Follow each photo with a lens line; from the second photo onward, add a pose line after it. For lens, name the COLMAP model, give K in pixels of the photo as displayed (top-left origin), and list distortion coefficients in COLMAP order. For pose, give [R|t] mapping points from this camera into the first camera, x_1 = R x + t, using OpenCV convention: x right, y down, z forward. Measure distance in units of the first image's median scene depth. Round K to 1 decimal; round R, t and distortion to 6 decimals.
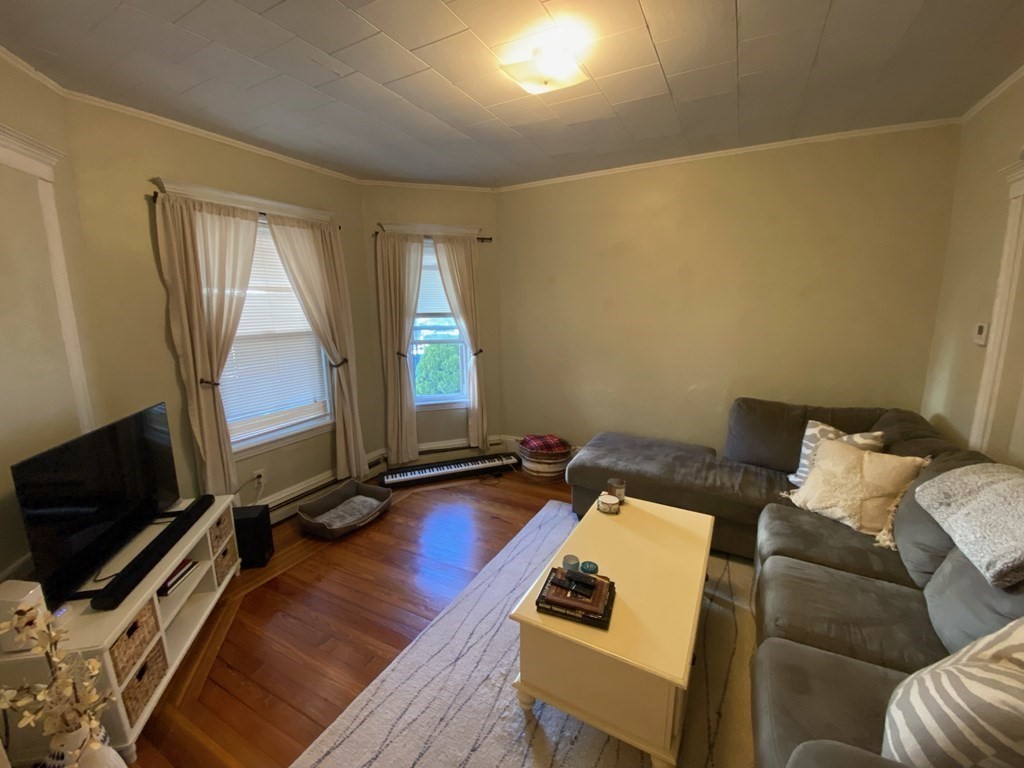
lens RADIAL K [[413.3, 0, 509.3], [0, 413.3, 383.9], [0, 0, 1]] dist [0.018179, -0.022553]
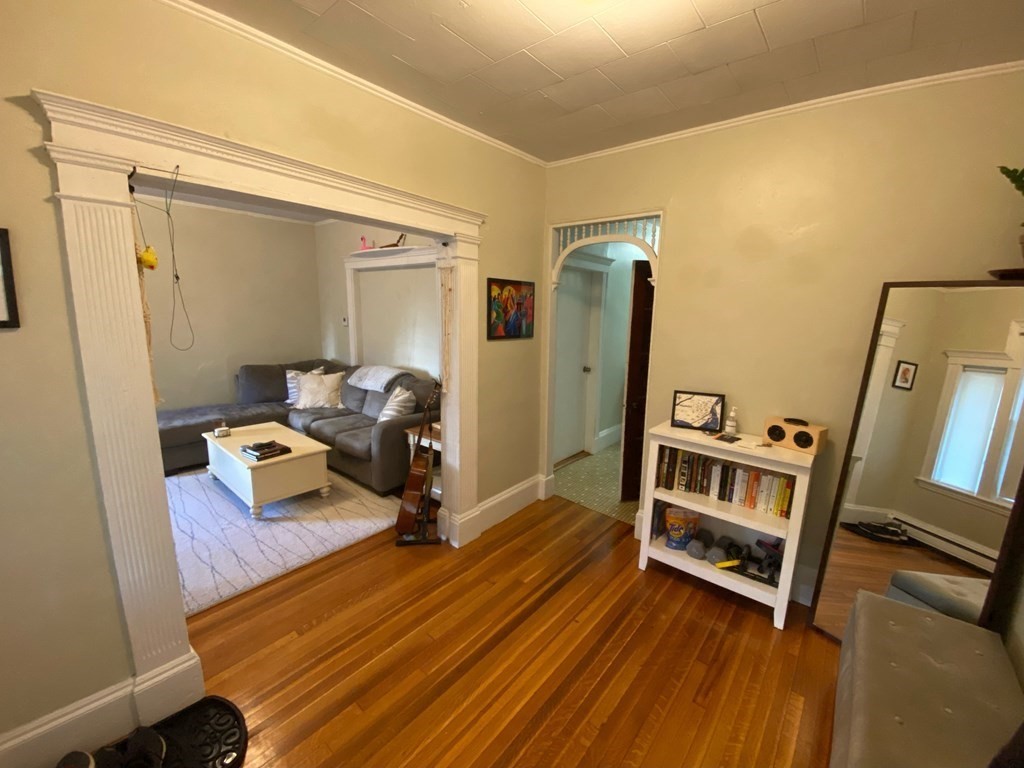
lens RADIAL K [[413.3, 0, 509.3], [0, 413.3, 383.9], [0, 0, 1]] dist [0.018179, -0.022553]
pose [[0.200093, -0.159460, 0.966714, -1.326974], [0.151905, 0.979785, 0.130175, 0.085799], [-0.967930, 0.120802, 0.220271, -0.558679]]
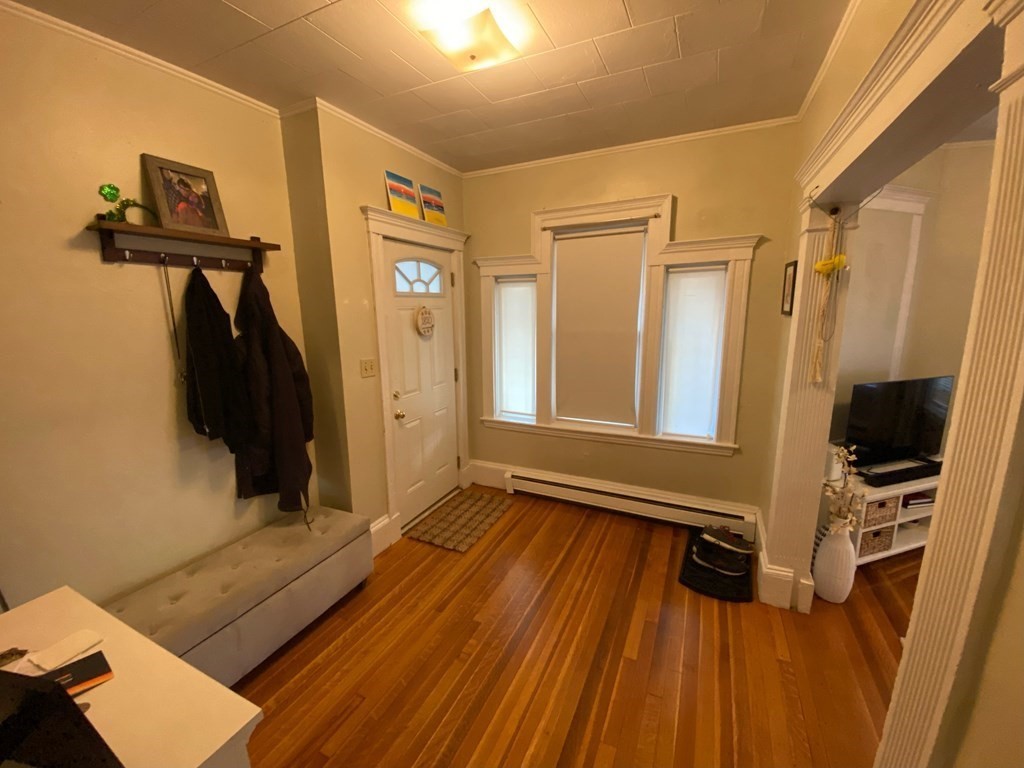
lens RADIAL K [[413.3, 0, 509.3], [0, 413.3, 383.9], [0, 0, 1]] dist [0.018179, -0.022553]
pose [[0.057787, 0.209908, -0.976012, 0.380949], [-0.159471, 0.967033, 0.198535, 0.055498], [0.985510, 0.144173, 0.089356, -0.532300]]
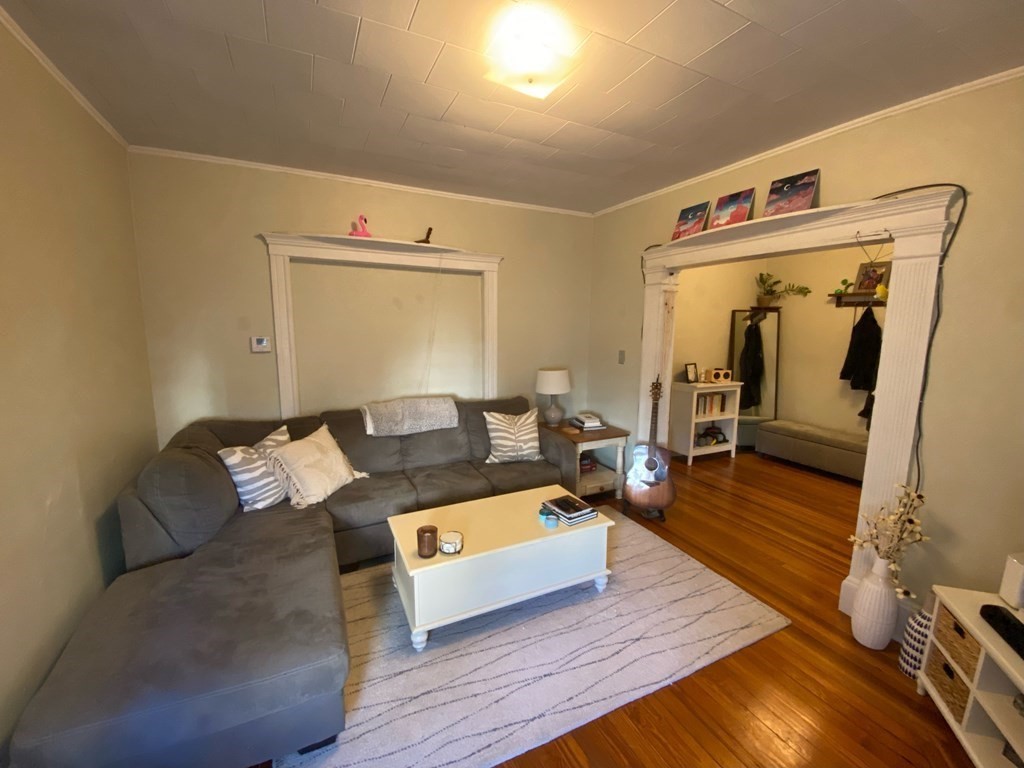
lens RADIAL K [[413.3, 0, 509.3], [0, 413.3, 383.9], [0, 0, 1]] dist [0.018179, -0.022553]
pose [[-0.817462, -0.078302, 0.570636, -0.439880], [0.102400, 0.955177, 0.277762, -0.352149], [-0.566808, 0.285493, -0.772802, 1.928898]]
